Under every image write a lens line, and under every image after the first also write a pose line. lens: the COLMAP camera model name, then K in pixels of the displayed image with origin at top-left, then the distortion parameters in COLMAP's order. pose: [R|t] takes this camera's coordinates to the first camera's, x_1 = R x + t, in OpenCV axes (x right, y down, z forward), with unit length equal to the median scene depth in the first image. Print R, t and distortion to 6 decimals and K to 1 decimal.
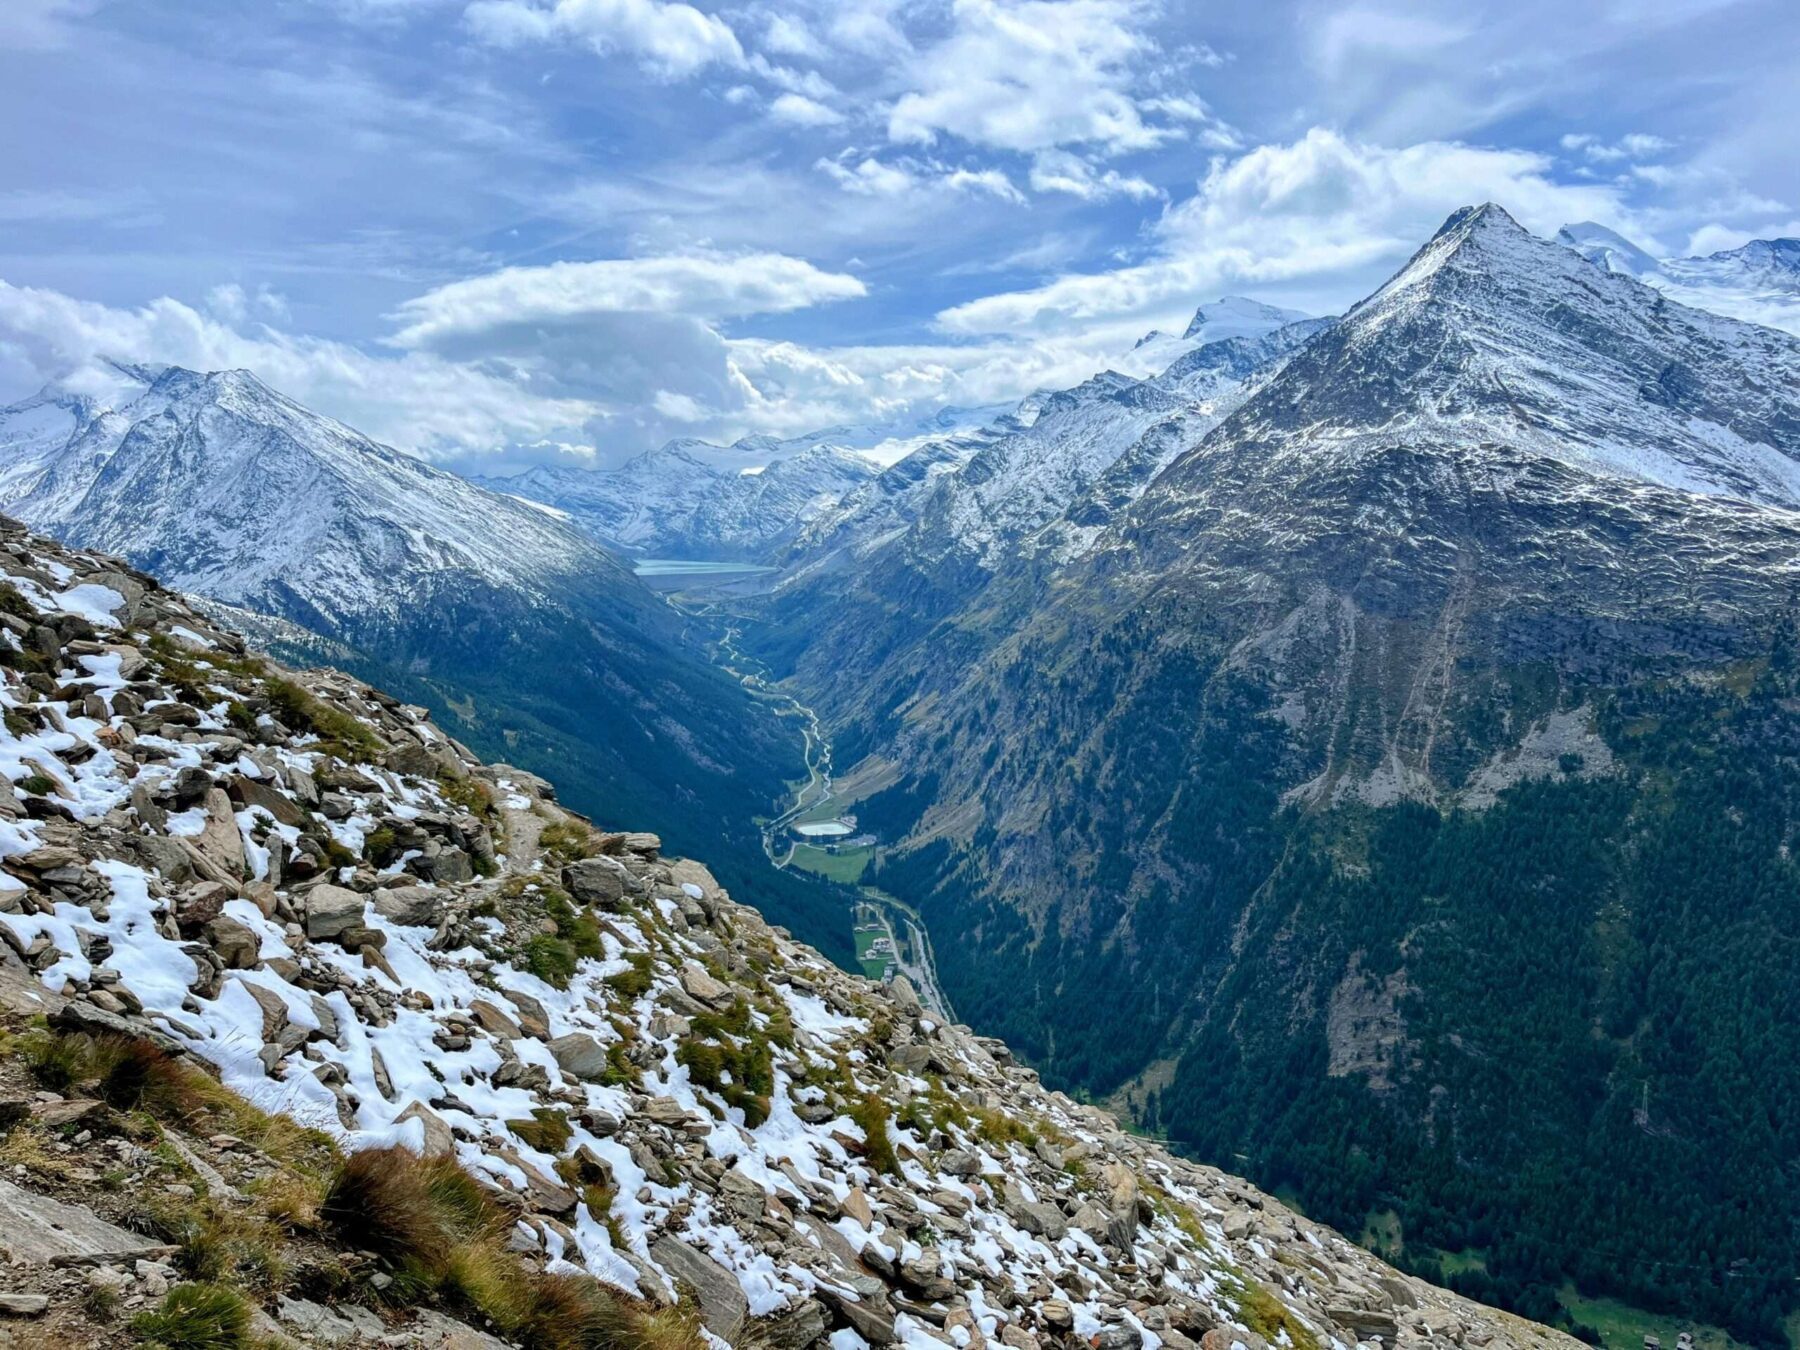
lens RADIAL K [[1349.3, 0, 901.9], [0, 1349.3, 675.3], [0, 0, 1]] dist [0.037178, -0.009359]
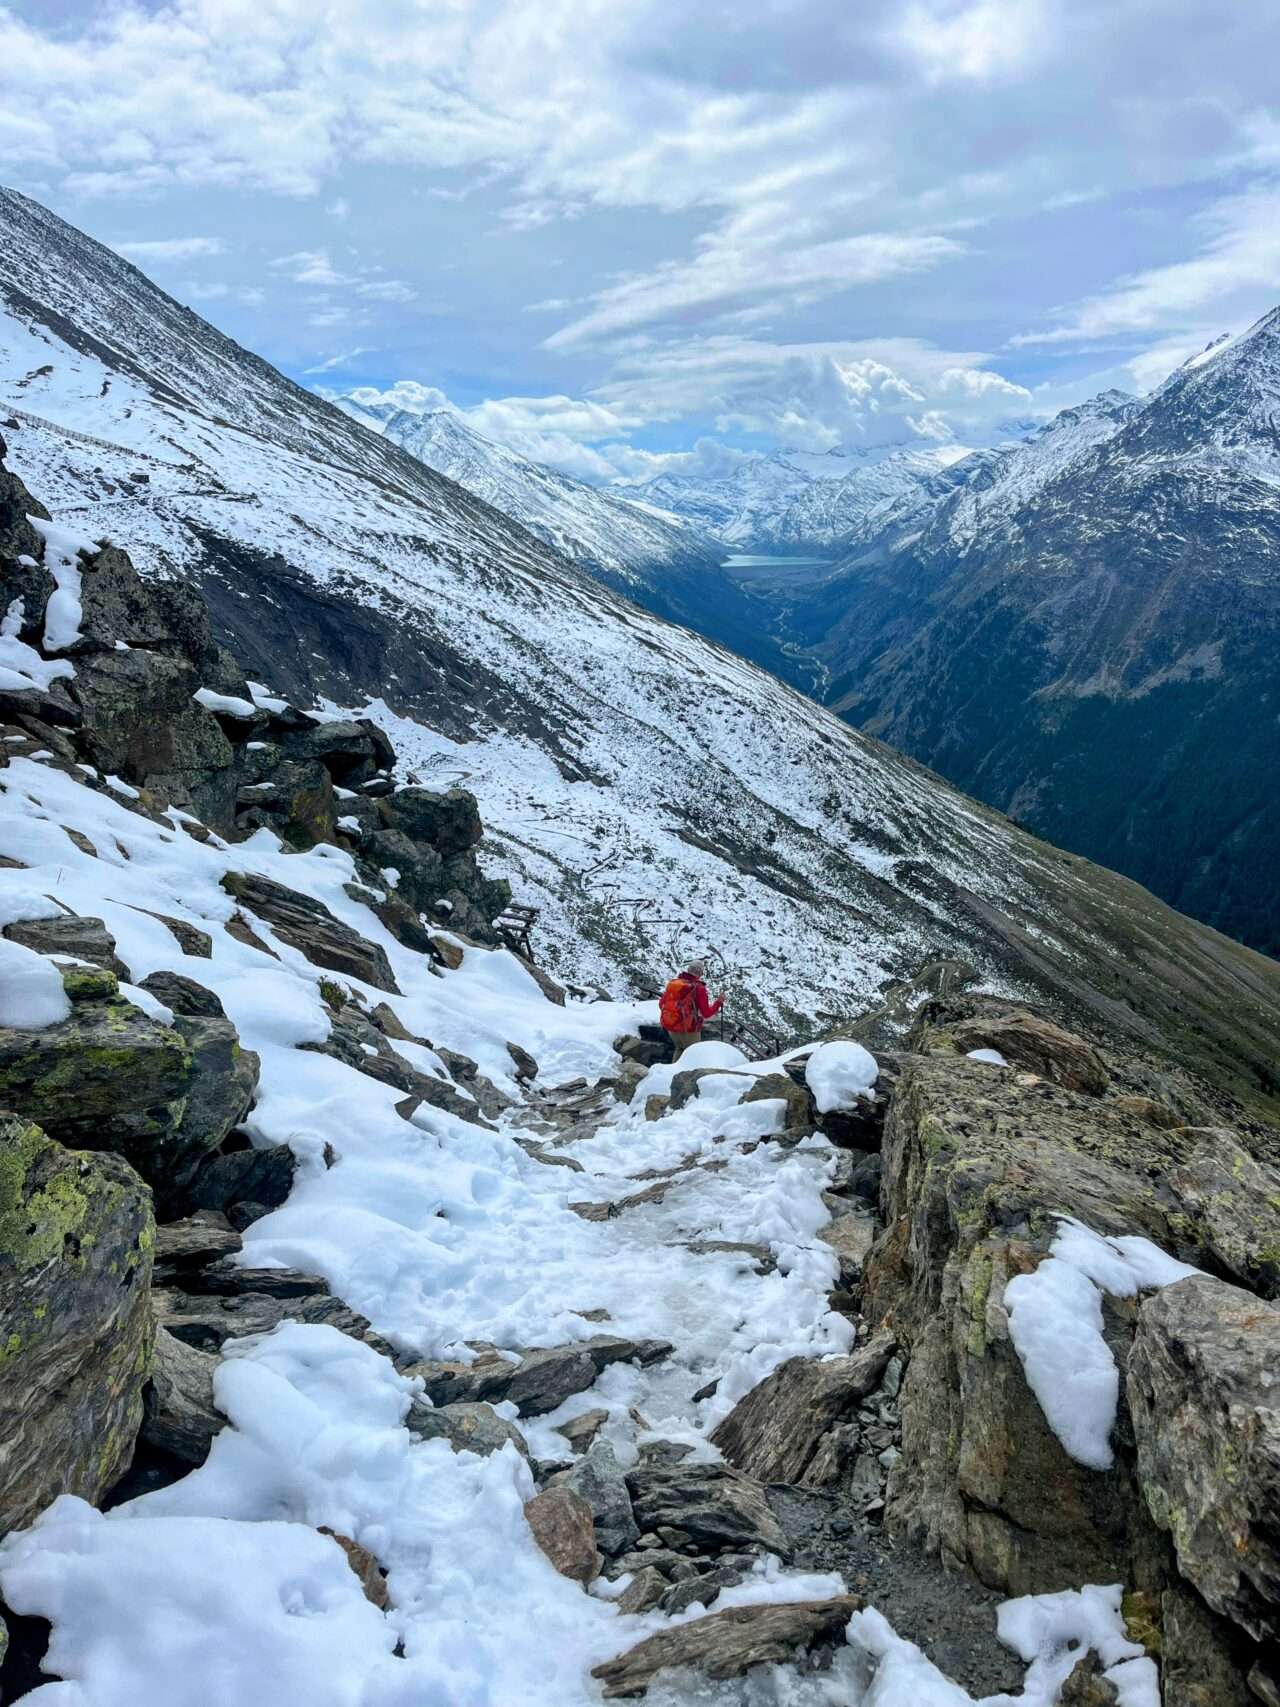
lens RADIAL K [[1311.2, 0, 607.1], [0, 1311.2, 865.2], [0, 0, 1]] dist [0.033318, -0.025611]
pose [[0.951132, 0.073915, -0.299807, 0.219709], [-0.030383, 0.988618, 0.147349, 0.059257], [0.307286, -0.131039, 0.942552, -0.563366]]
